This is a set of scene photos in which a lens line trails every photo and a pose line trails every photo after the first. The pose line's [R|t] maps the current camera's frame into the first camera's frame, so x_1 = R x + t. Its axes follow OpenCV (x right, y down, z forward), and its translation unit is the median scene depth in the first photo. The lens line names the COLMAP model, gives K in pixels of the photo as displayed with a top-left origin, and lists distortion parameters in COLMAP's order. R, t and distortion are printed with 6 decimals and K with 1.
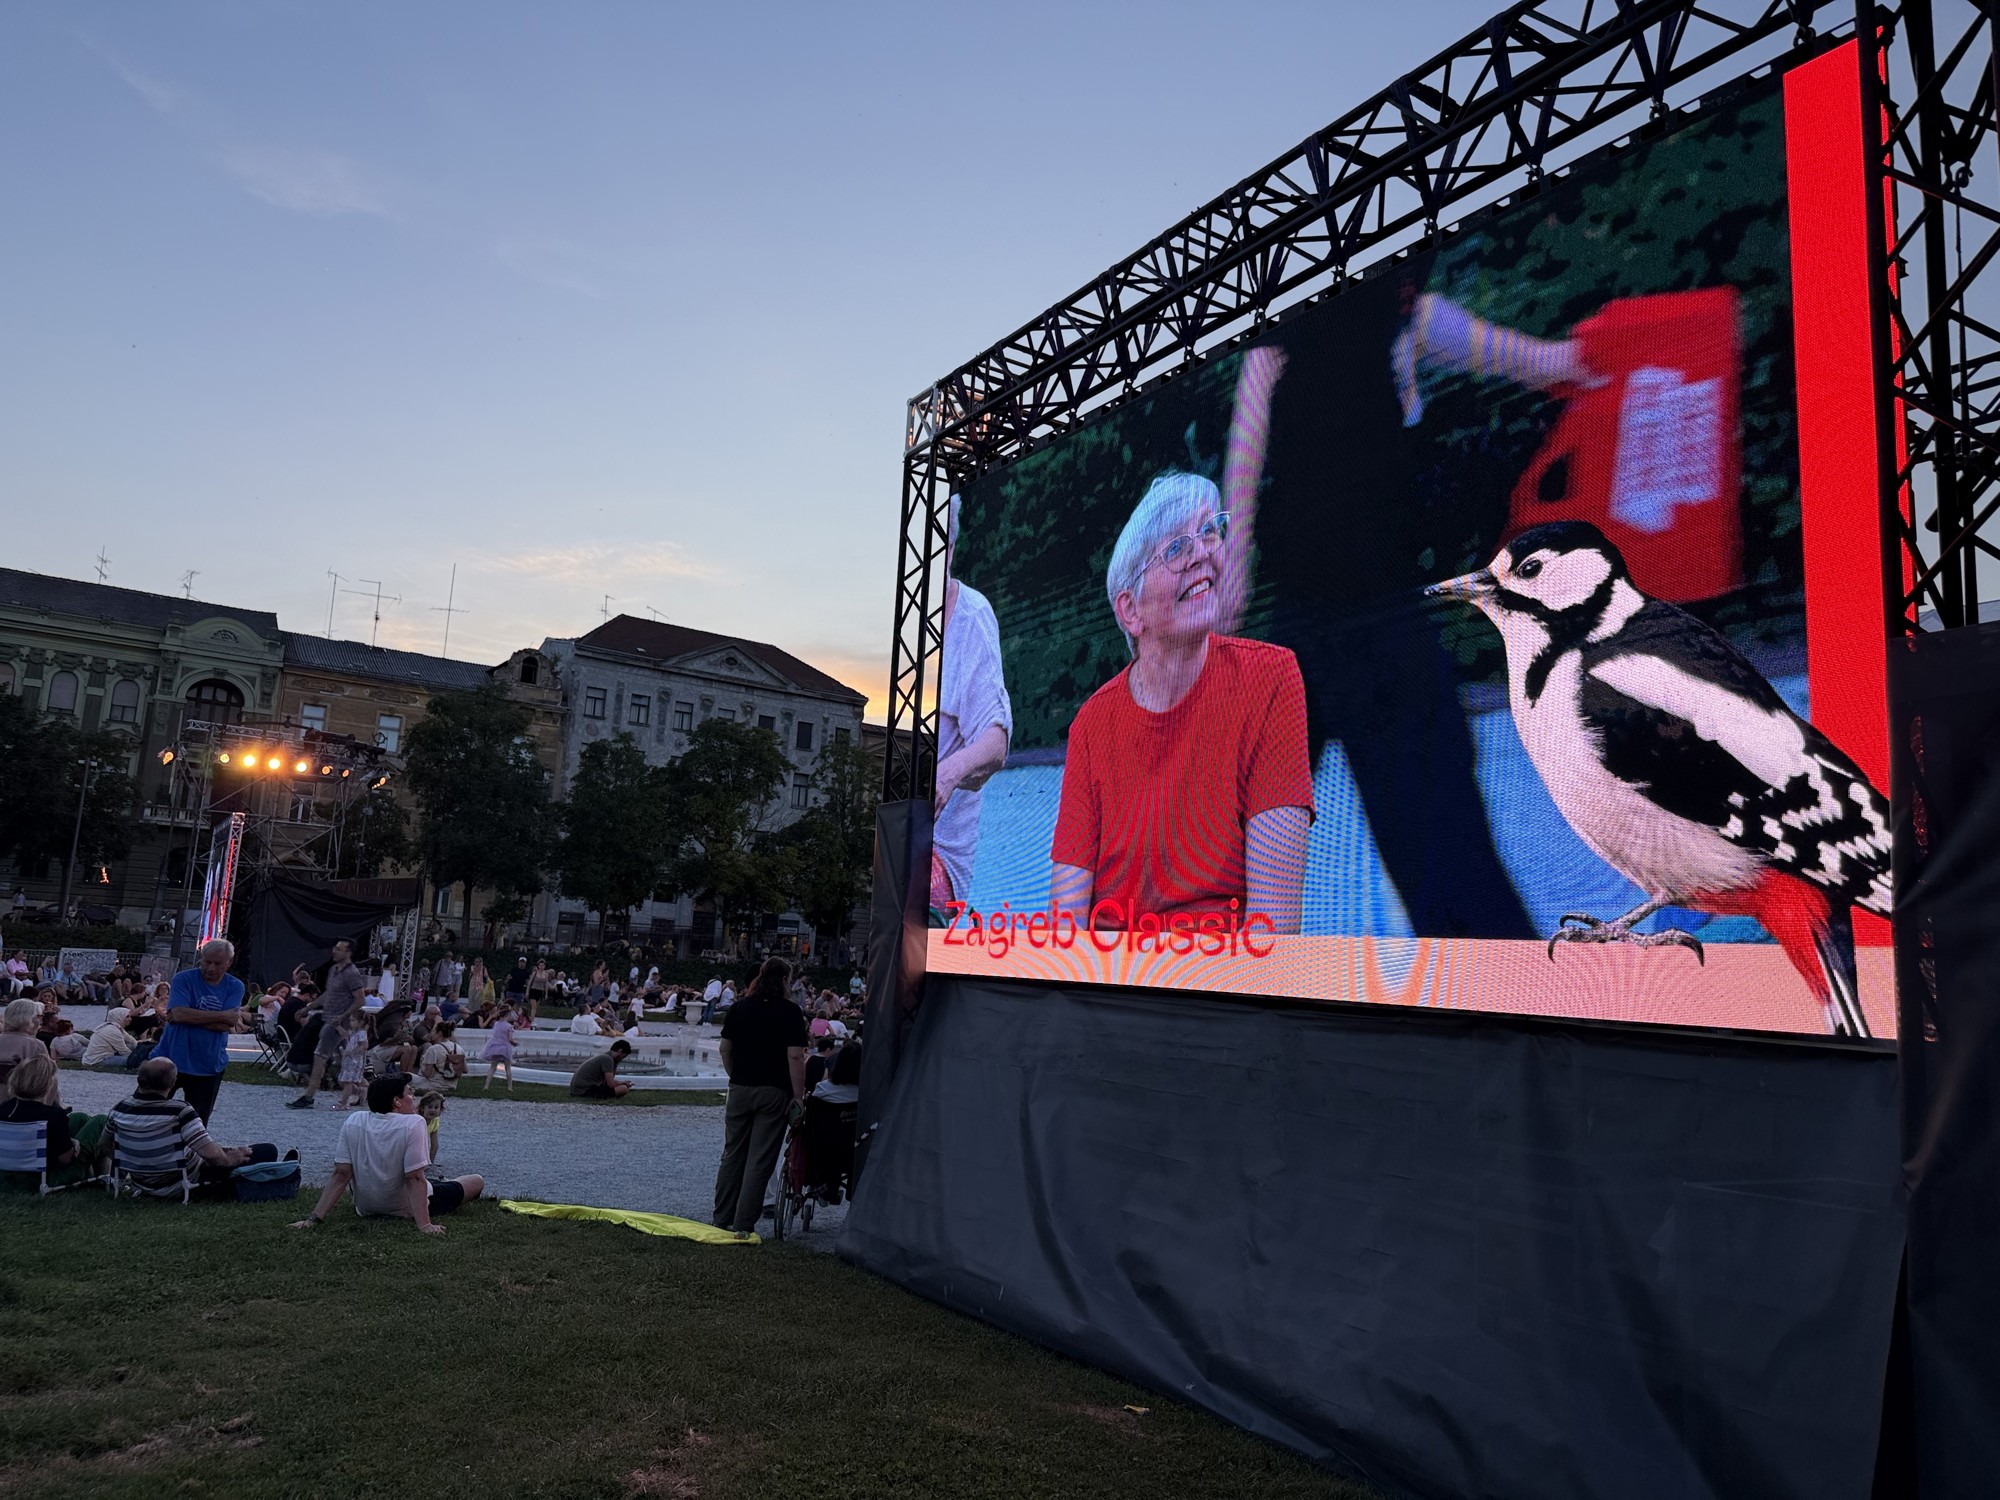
lens RADIAL K [[1385.3, 0, 1000.0], [0, 1385.3, 750.0], [0, 0, 1]] dist [0.111617, -0.160910]
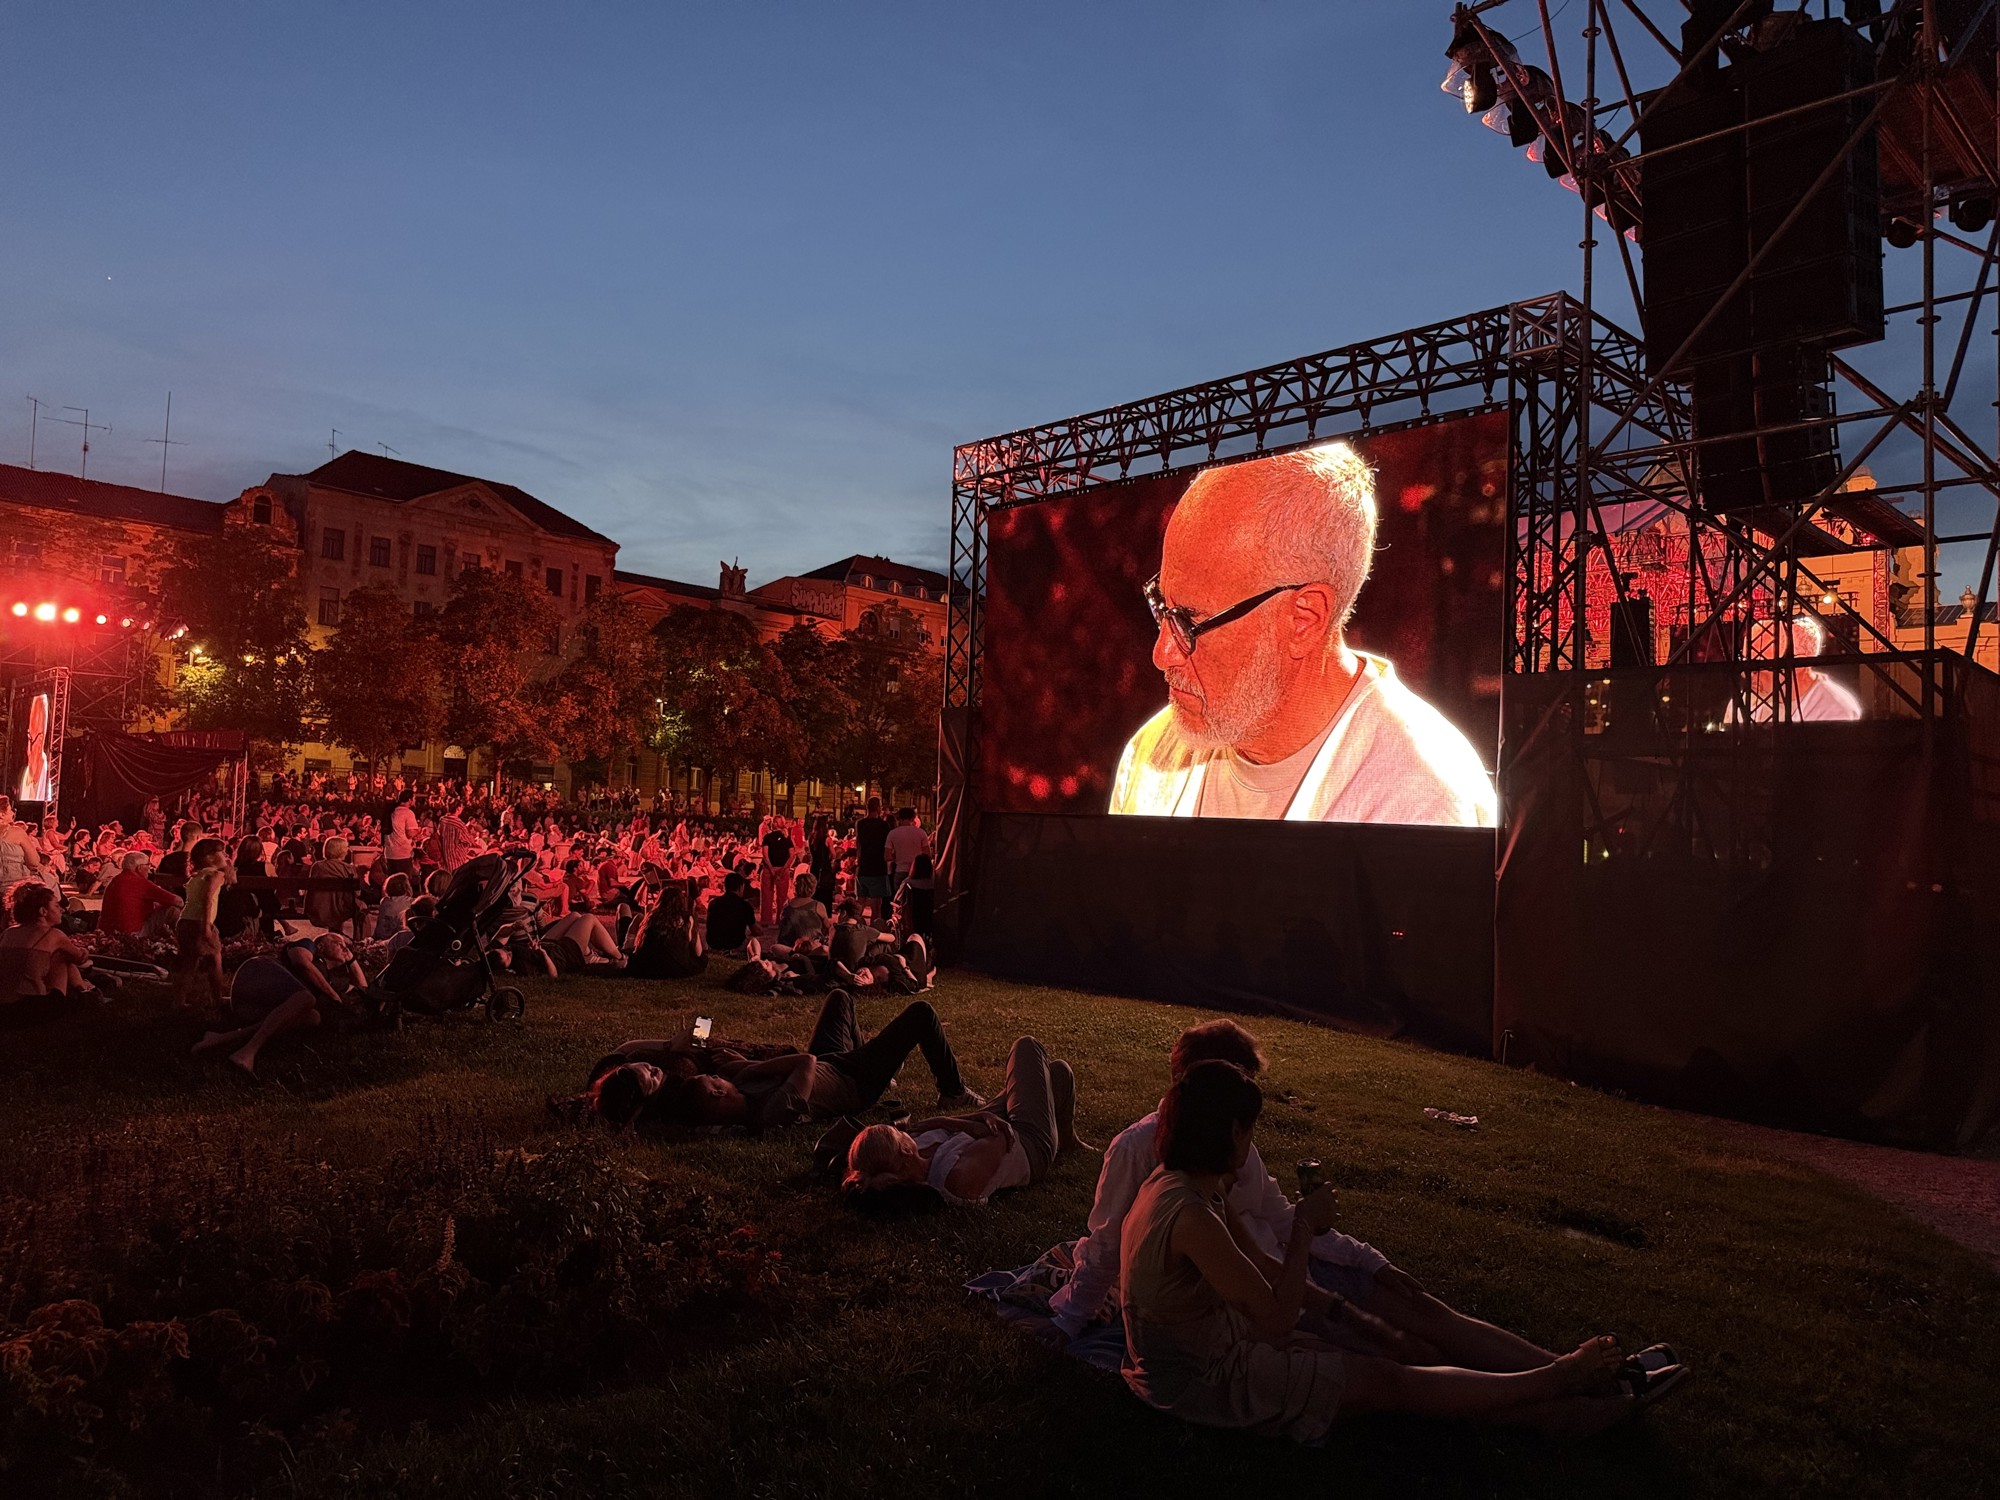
lens RADIAL K [[1385.3, 0, 1000.0], [0, 1385.3, 750.0], [0, 0, 1]] dist [0.111617, -0.160910]
pose [[0.978561, -0.006636, 0.205851, -0.037601], [-0.017064, 0.993432, 0.113141, -0.010174], [-0.205250, -0.114228, 0.972021, -0.061883]]
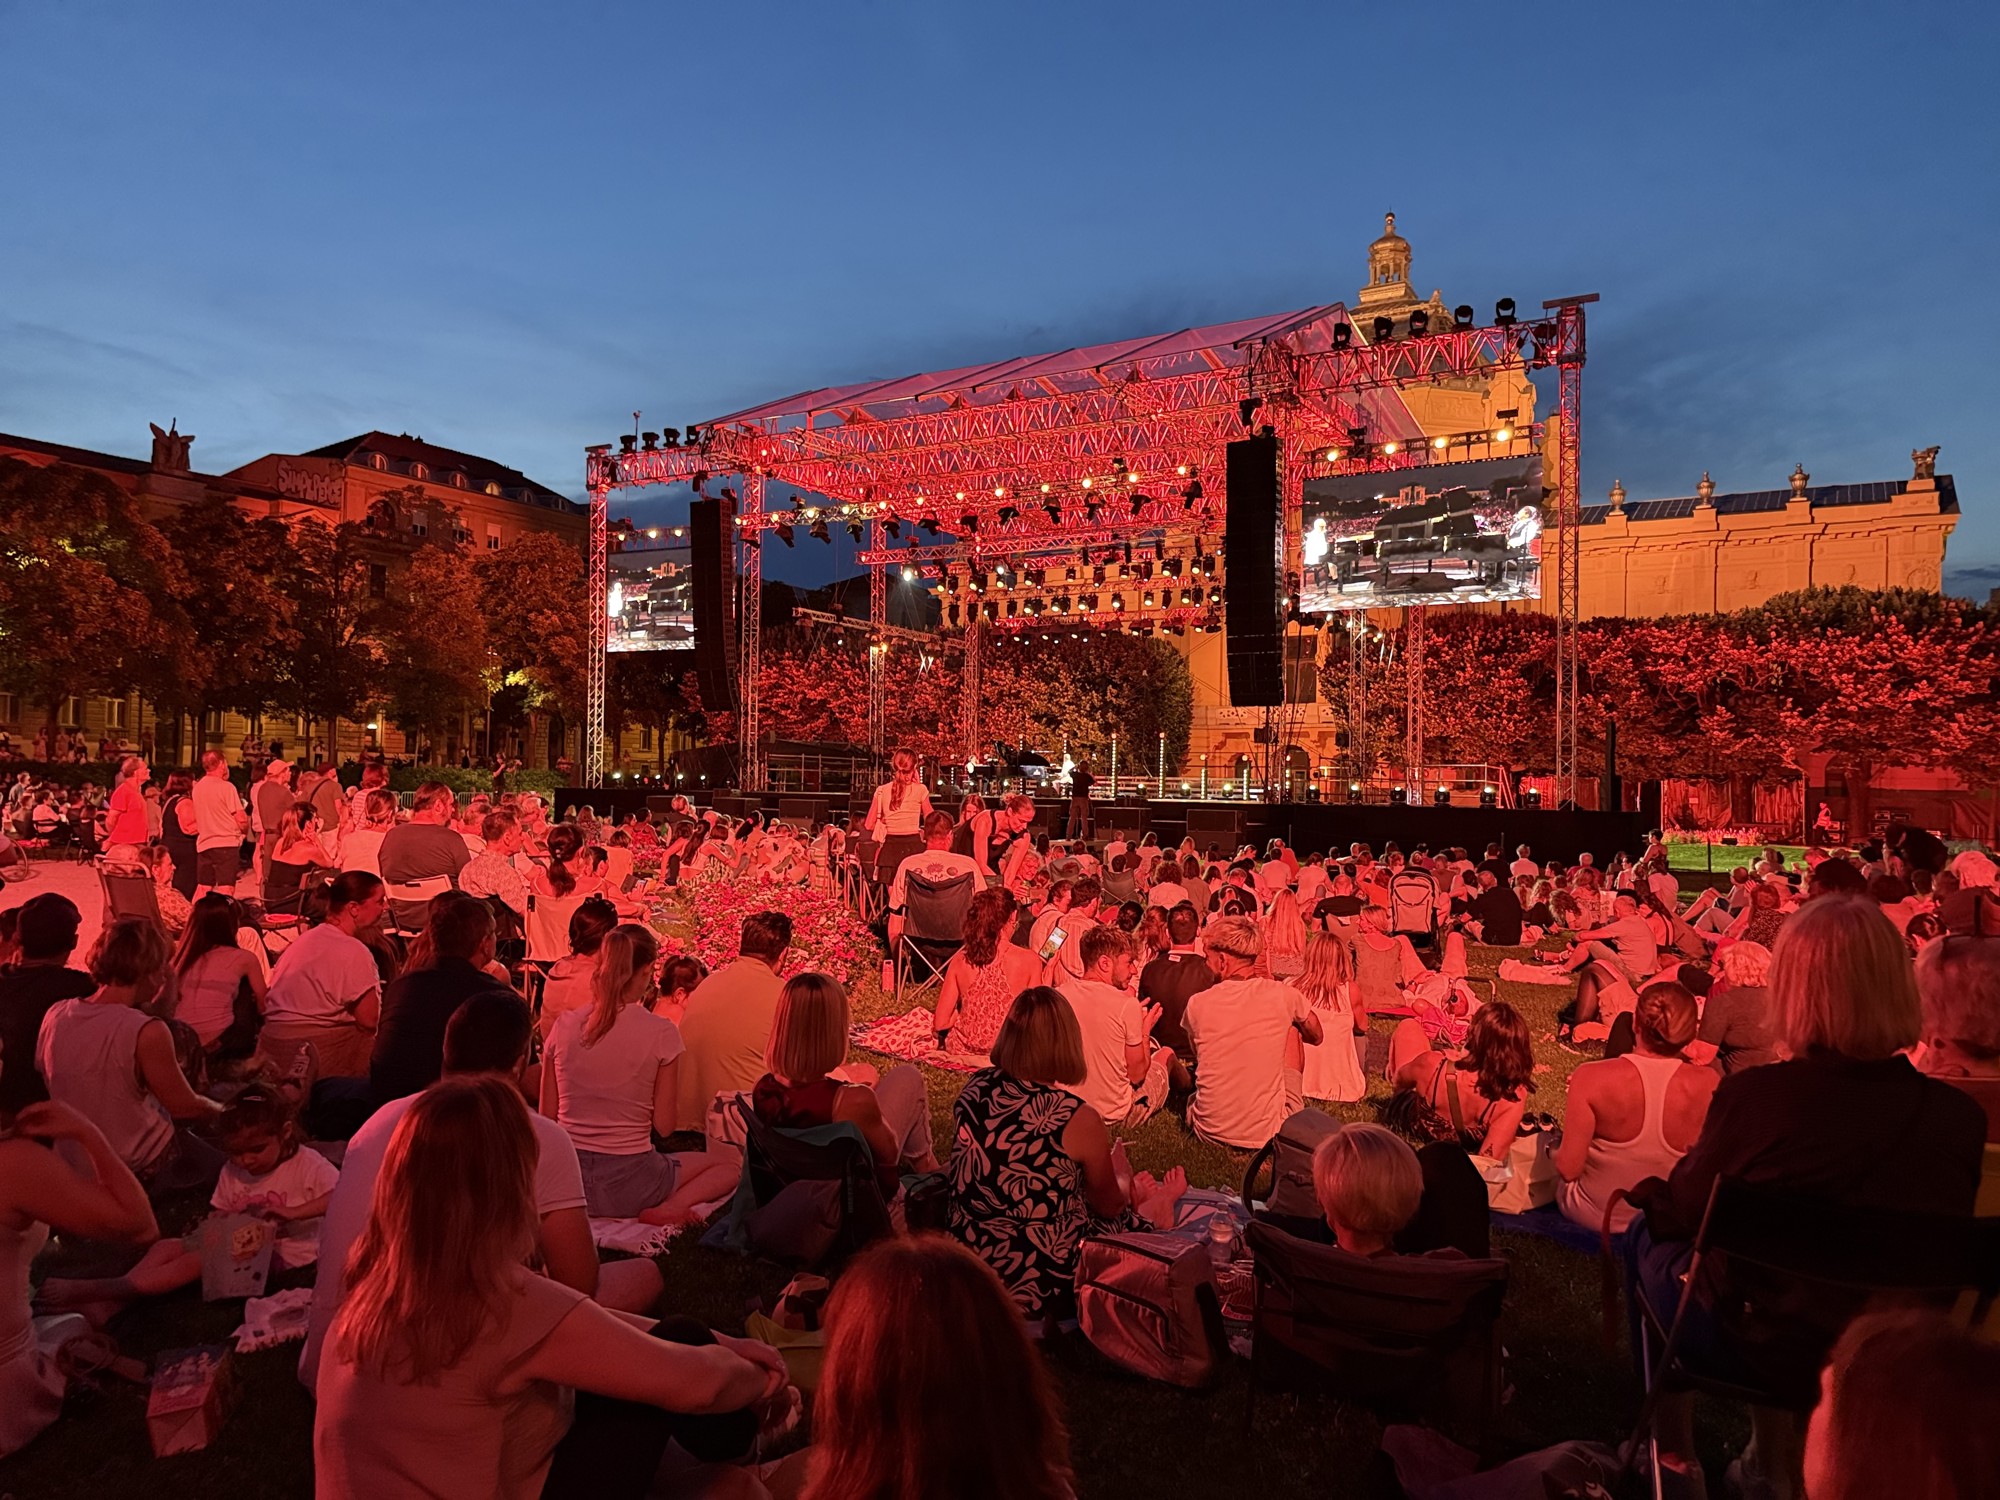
lens RADIAL K [[1376.7, 0, 1008.2], [0, 1376.7, 778.4], [0, 0, 1]] dist [0.100677, -0.188666]
pose [[0.906007, -0.038472, 0.421511, 0.089172], [-0.037325, 0.984719, 0.170104, 0.020485], [-0.421614, -0.169848, 0.890726, 0.097496]]
